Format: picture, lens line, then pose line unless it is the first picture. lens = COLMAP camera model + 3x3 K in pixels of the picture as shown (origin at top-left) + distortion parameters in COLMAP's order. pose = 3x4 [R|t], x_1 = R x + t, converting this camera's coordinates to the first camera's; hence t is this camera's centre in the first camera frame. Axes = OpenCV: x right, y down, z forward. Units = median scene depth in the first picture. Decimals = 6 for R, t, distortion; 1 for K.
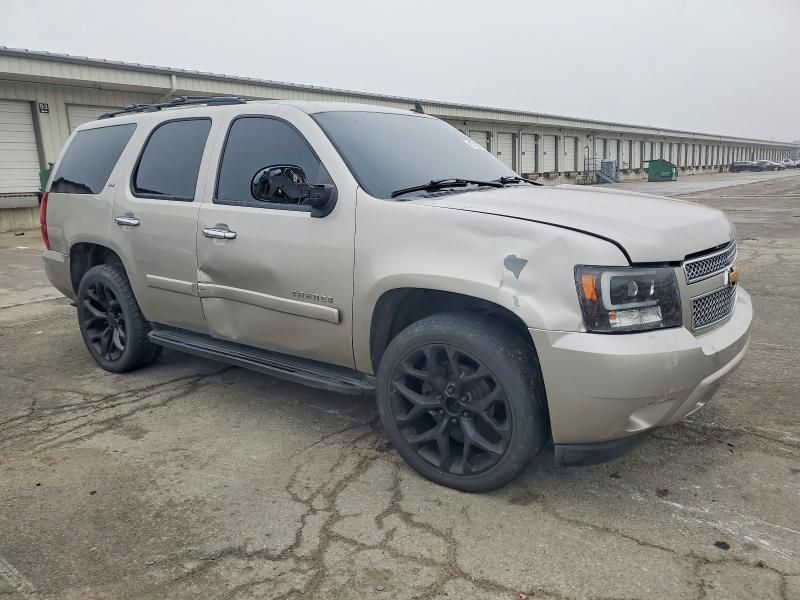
lens RADIAL K [[696.2, 0, 389.2], [0, 696.2, 300.5], [0, 0, 1]] dist [0.041696, 0.002336]
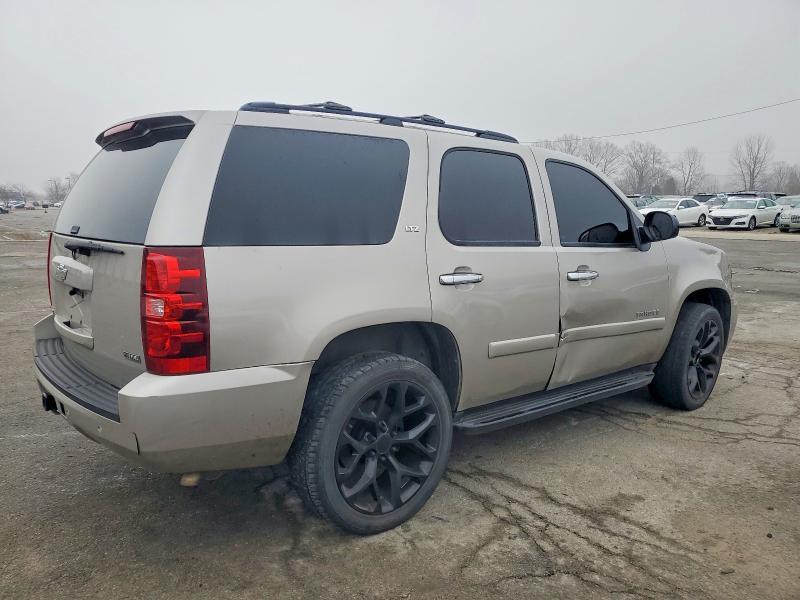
lens RADIAL K [[696.2, 0, 389.2], [0, 696.2, 300.5], [0, 0, 1]] dist [0.041696, 0.002336]
pose [[0.112403, -0.097291, 0.988888, -1.228410], [0.167769, 0.982766, 0.077619, -0.178640], [-0.979397, 0.157180, 0.126788, 1.112054]]
